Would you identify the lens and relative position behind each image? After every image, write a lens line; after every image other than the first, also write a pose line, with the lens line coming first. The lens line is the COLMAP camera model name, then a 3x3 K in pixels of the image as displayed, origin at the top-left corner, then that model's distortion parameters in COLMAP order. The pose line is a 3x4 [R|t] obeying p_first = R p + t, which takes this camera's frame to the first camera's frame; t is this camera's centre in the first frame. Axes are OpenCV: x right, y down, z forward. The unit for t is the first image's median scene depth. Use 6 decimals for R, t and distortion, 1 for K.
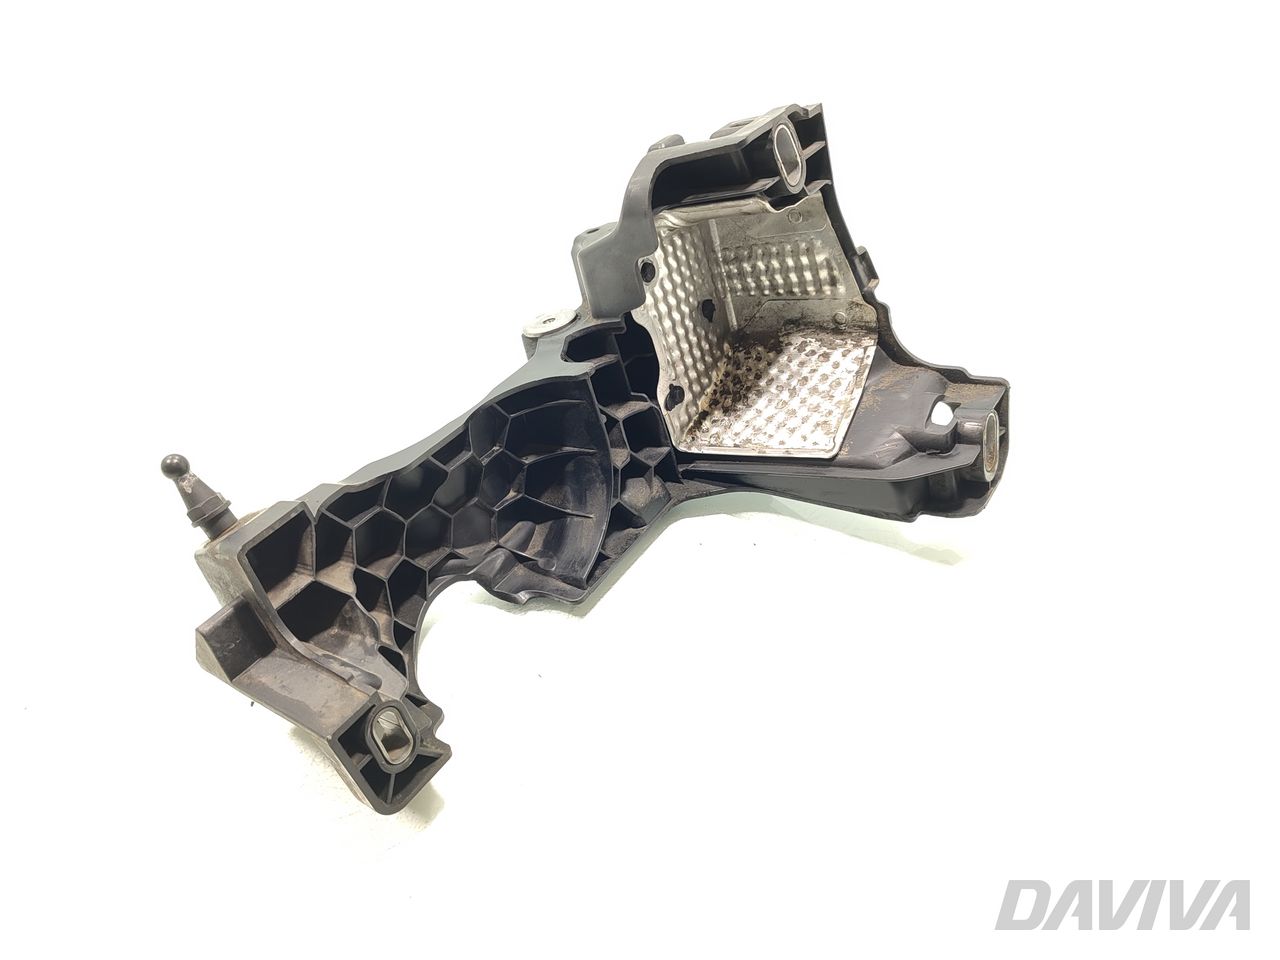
lens RADIAL K [[890.5, 0, 640.0], [0, 890.5, 480.0], [0, 0, 1]] dist [0.002384, 0.000269]
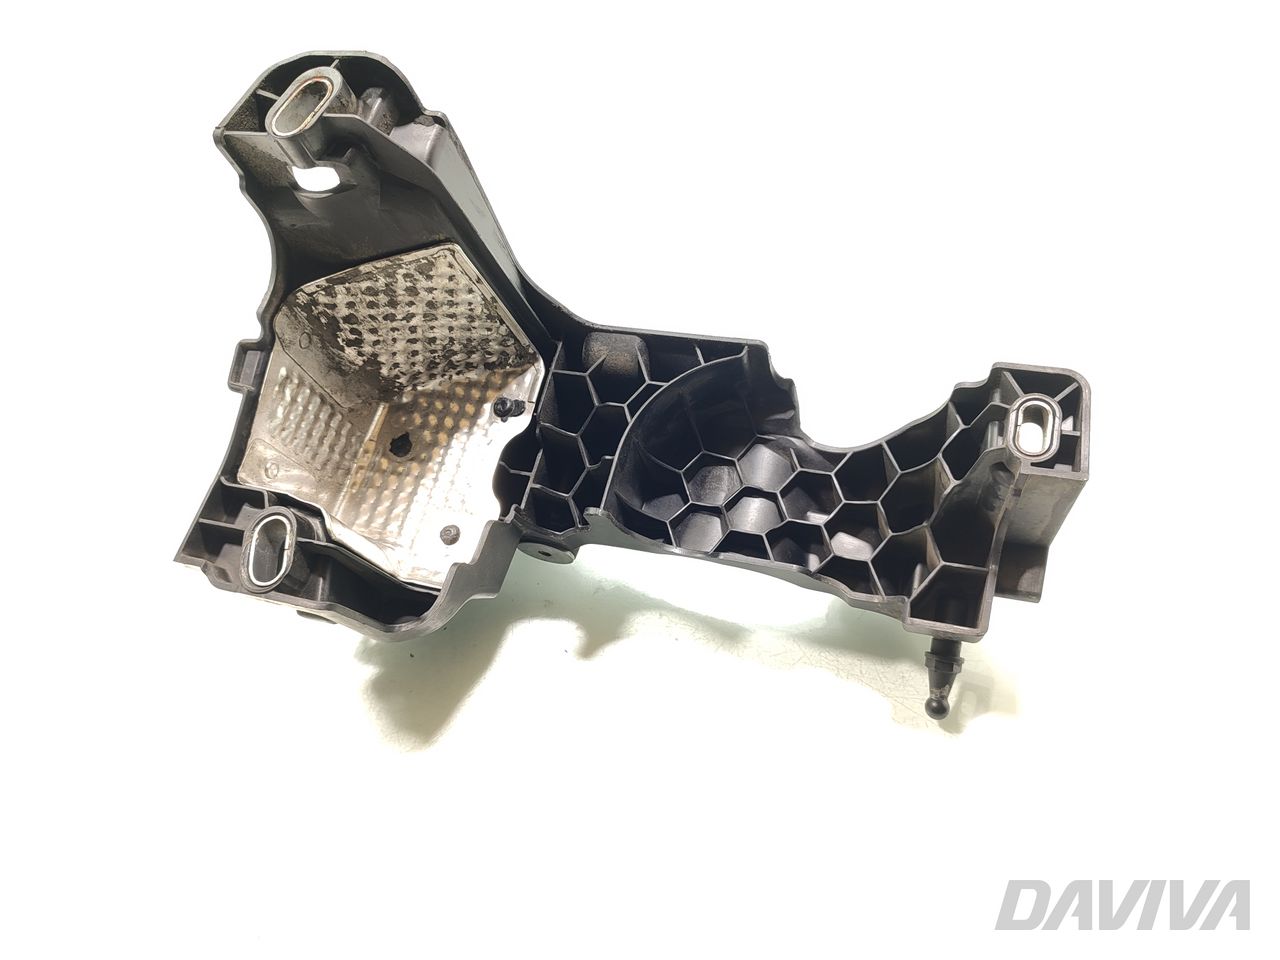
lens RADIAL K [[890.5, 0, 640.0], [0, 890.5, 480.0], [0, 0, 1]] dist [0.002384, 0.000269]
pose [[-0.643789, -0.654970, -0.395664, 0.269682], [0.703247, -0.710249, 0.031465, -0.081722], [-0.301629, -0.257993, 0.917856, 0.113910]]
